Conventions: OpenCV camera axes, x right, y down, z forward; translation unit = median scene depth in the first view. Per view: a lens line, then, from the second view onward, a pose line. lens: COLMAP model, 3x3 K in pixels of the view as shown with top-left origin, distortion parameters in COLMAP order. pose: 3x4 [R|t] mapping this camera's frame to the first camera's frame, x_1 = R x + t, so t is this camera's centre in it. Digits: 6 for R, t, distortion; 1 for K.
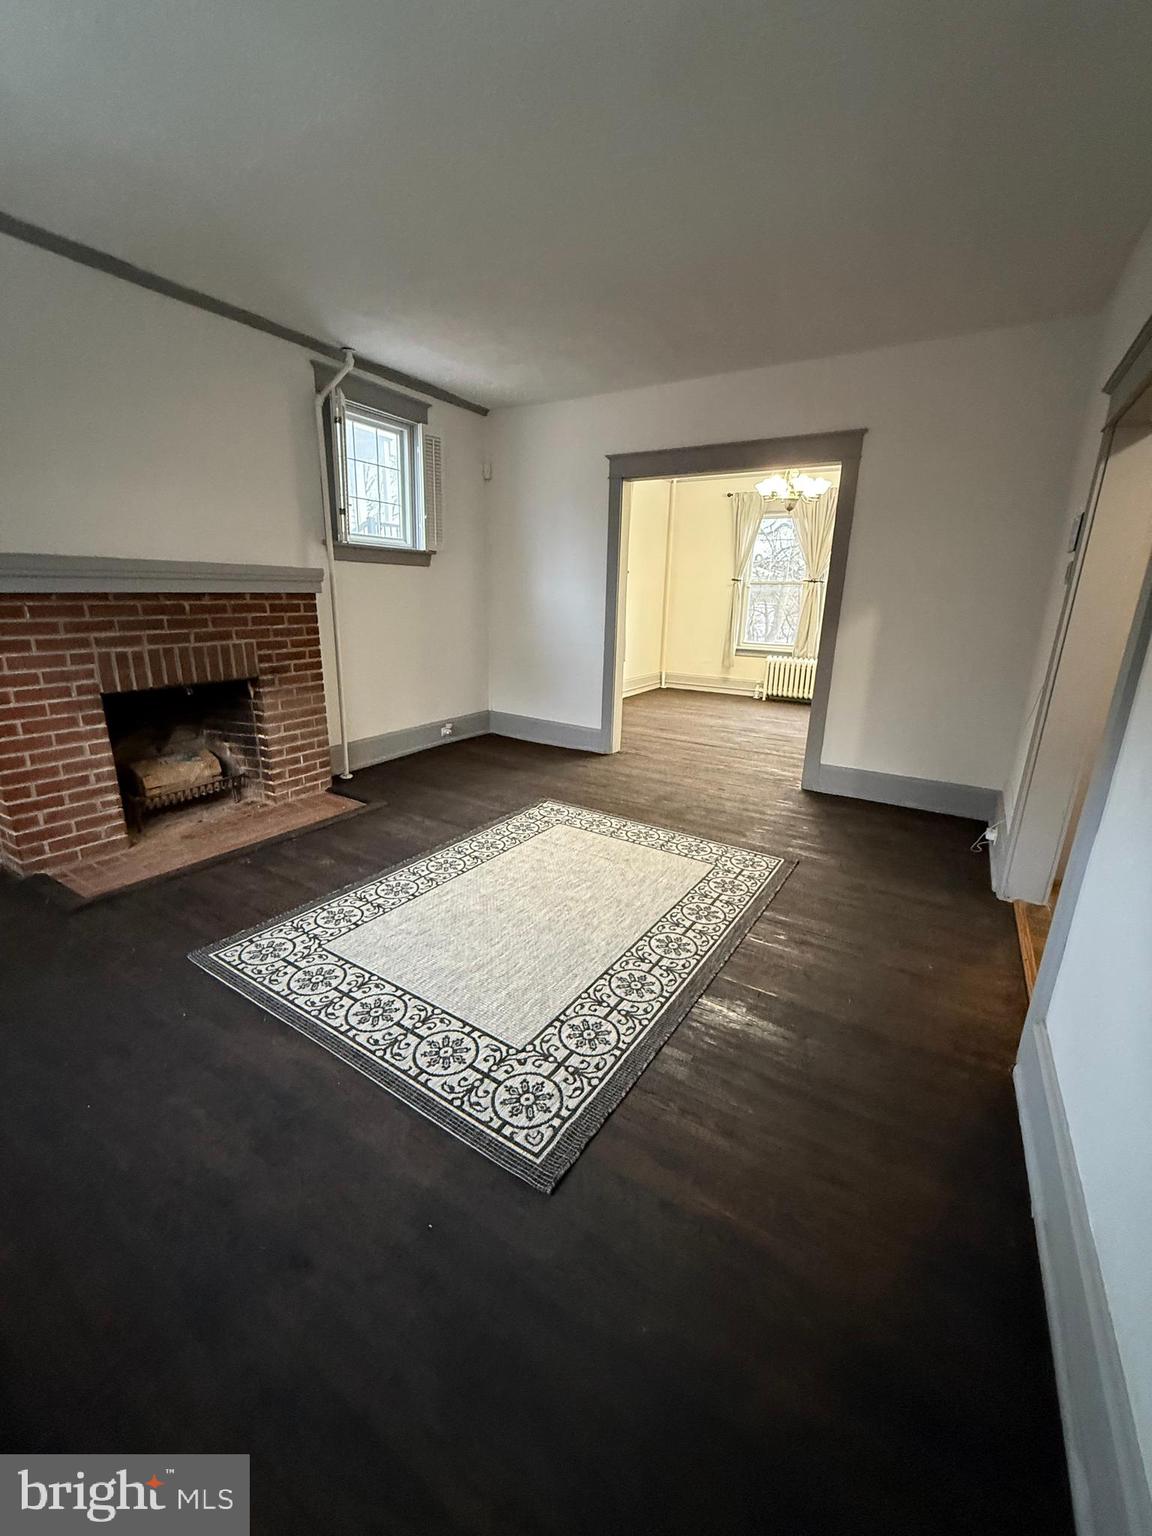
lens RADIAL K [[613.7, 0, 560.5], [0, 613.7, 759.3], [0, 0, 1]] dist [0.000821, -0.000098]
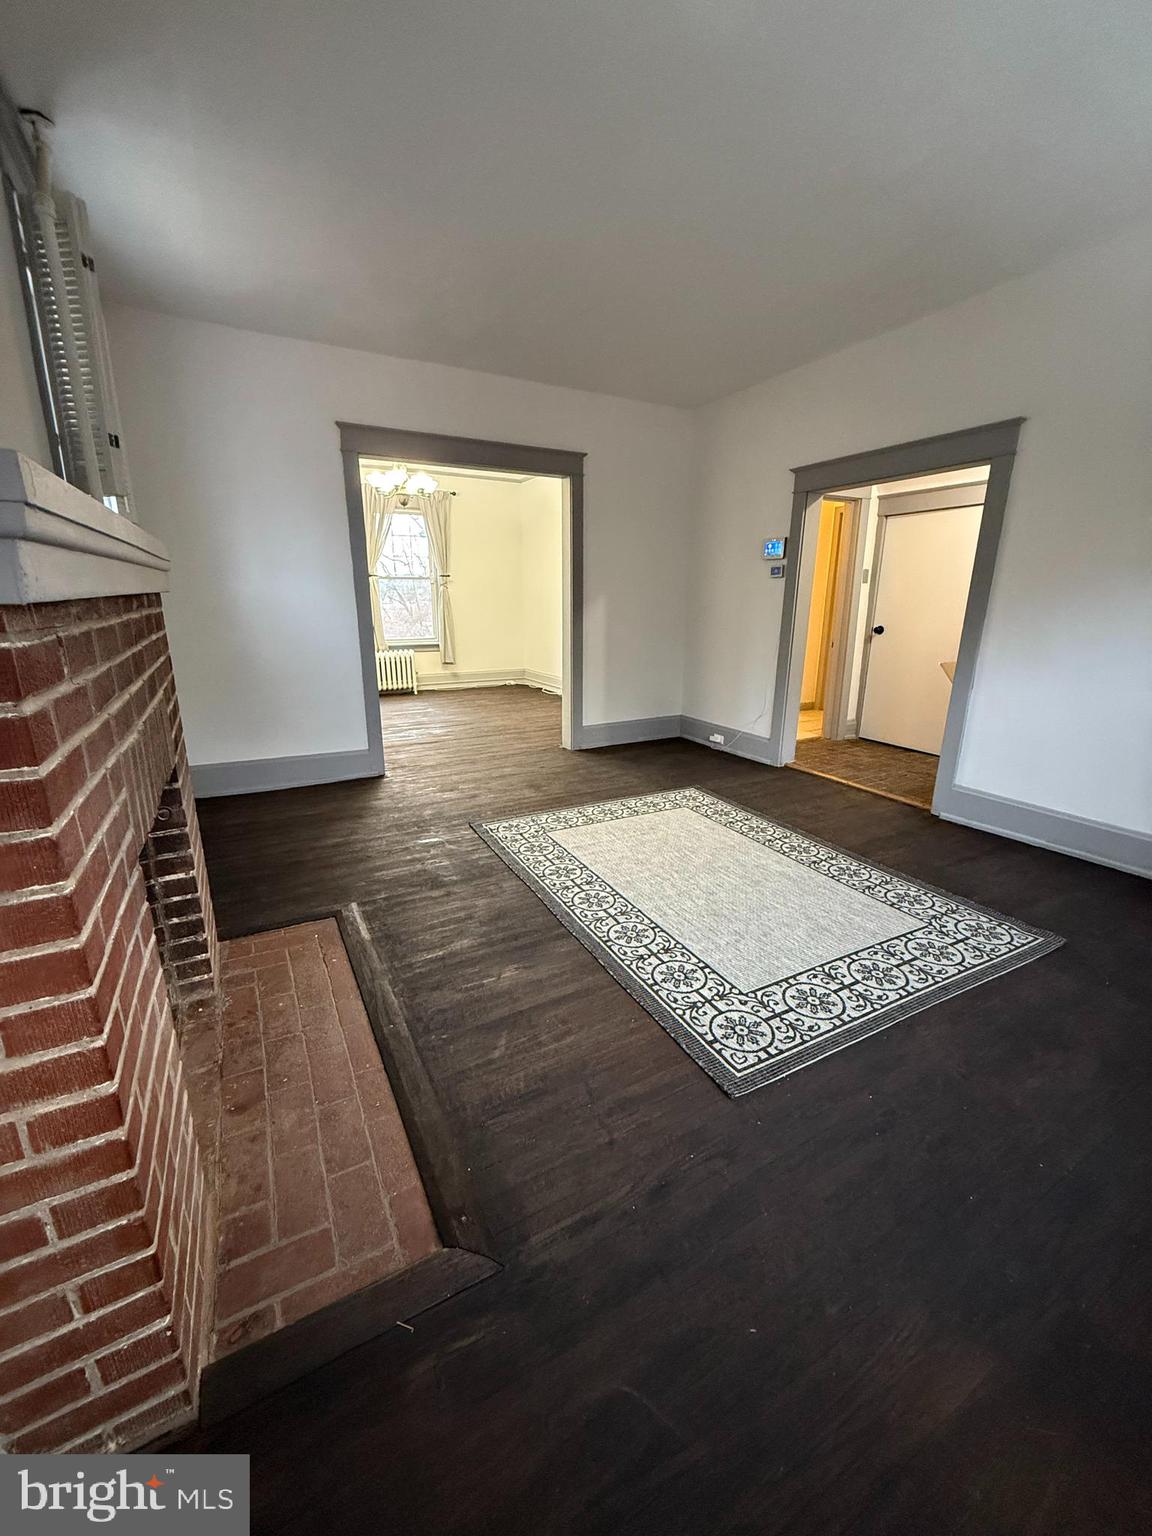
lens RADIAL K [[613.7, 0, 570.0], [0, 613.7, 768.8], [0, 0, 1]] dist [0.000821, -0.000098]
pose [[0.483545, -0.257805, 0.836493, -0.974617], [0.237810, 0.958391, 0.157904, -0.169477], [-0.842396, 0.122573, 0.524734, 0.594095]]
